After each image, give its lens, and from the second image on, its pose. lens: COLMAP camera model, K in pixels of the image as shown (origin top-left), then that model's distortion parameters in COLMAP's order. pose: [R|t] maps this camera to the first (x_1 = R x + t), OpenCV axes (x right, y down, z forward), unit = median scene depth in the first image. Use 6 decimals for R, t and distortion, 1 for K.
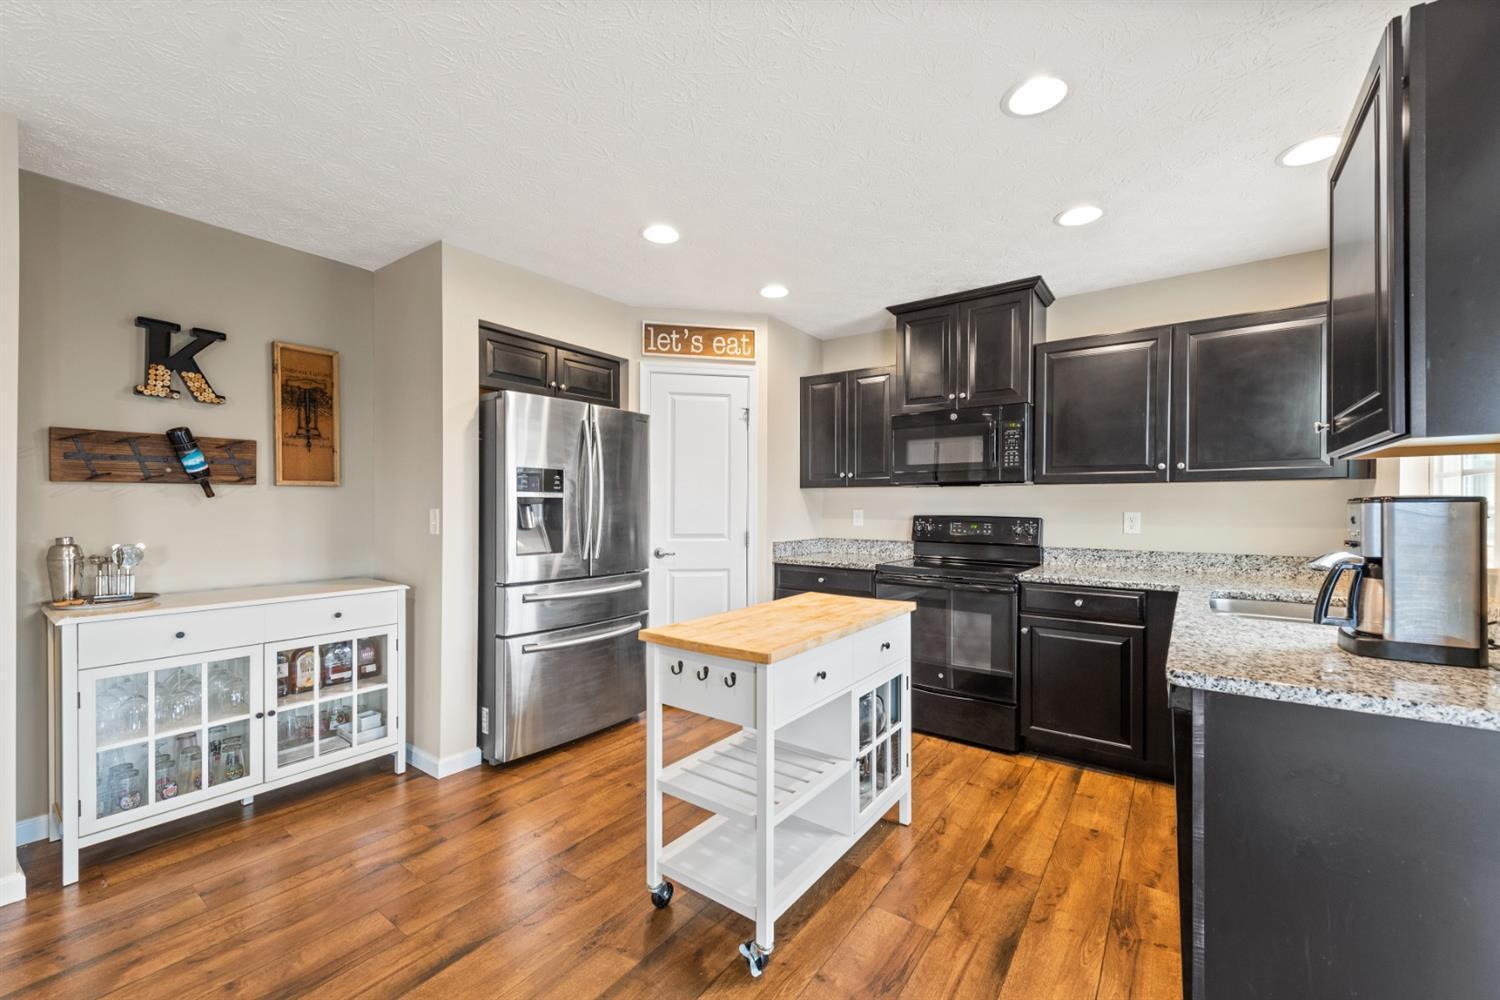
lens RADIAL K [[598.4, 0, 747.0], [0, 598.4, 500.2], [0, 0, 1]] dist [0.002684, -0.001049]
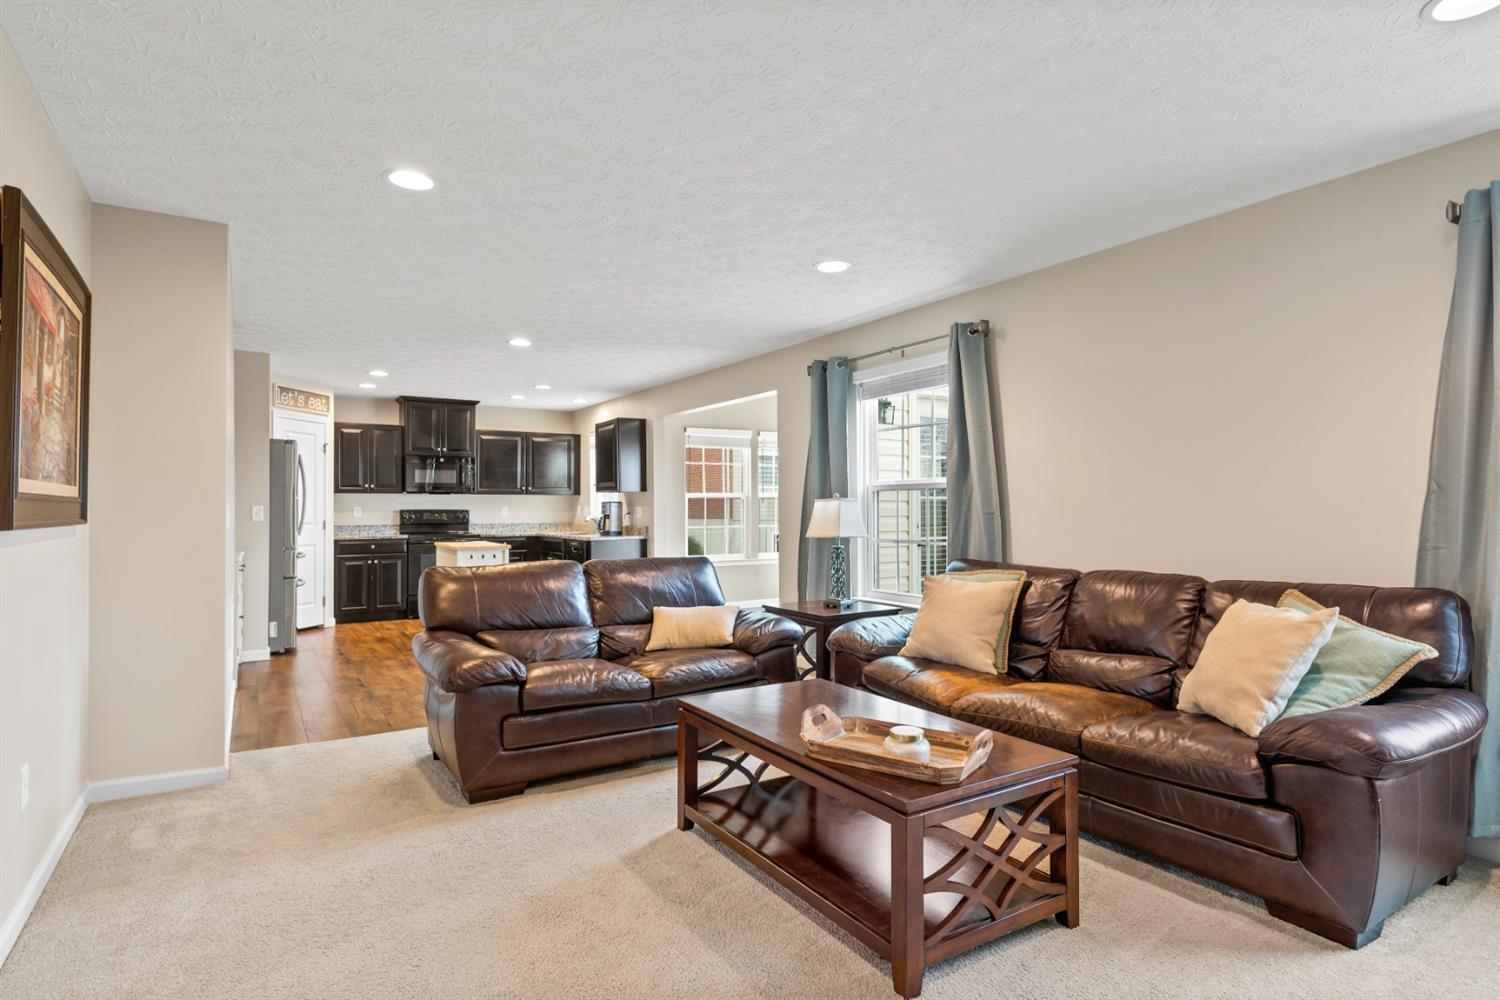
lens RADIAL K [[802.4, 0, 764.2], [0, 802.4, 493.3], [0, 0, 1]] dist [0.000870, -0.000321]
pose [[0.366646, 0.010988, 0.930296, -2.037019], [-0.004714, 0.999939, -0.009953, -0.006098], [-0.930349, -0.000736, 0.366675, -1.145969]]
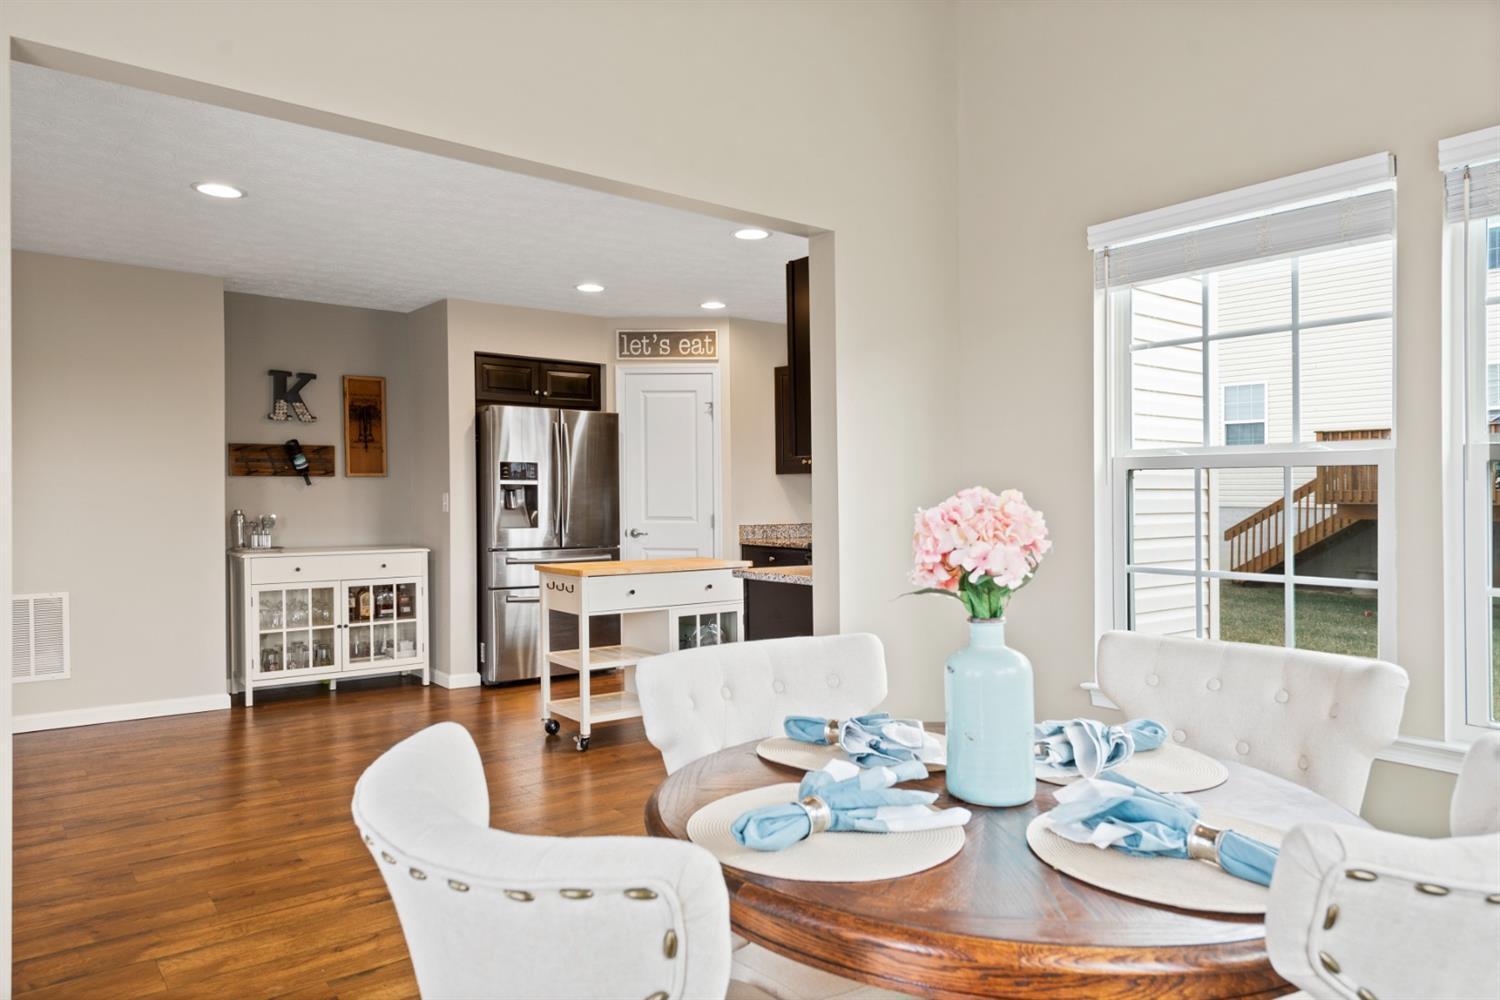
lens RADIAL K [[980.7, 0, 753.5], [0, 980.7, 506.2], [0, 0, 1]] dist [0.004624, -0.000751]
pose [[0.964231, 0.000943, -0.265061, 0.724177], [0.003823, 0.999840, 0.017467, 0.007609], [0.265035, -0.017855, 0.964073, -0.940100]]
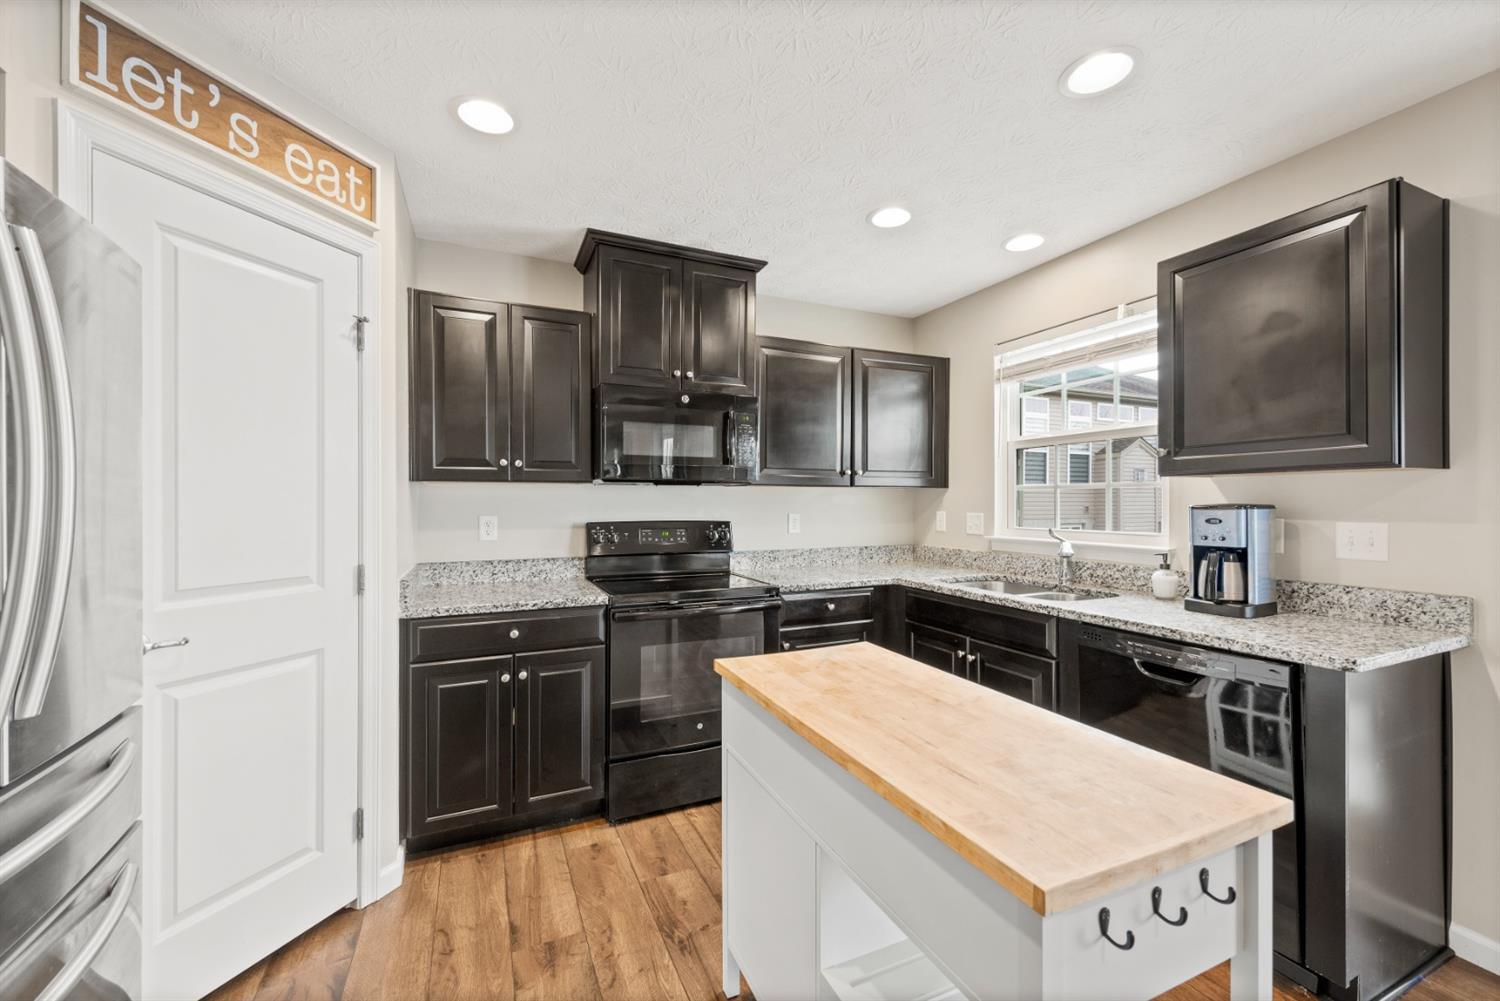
lens RADIAL K [[598.4, 0, 759.5], [0, 598.4, 500.1], [0, 0, 1]] dist [0.002684, -0.001049]
pose [[0.485018, 0.000336, 0.874504, -0.356757], [-0.005386, 0.999982, 0.002603, -0.006973], [-0.874487, -0.005973, 0.485012, 0.606964]]
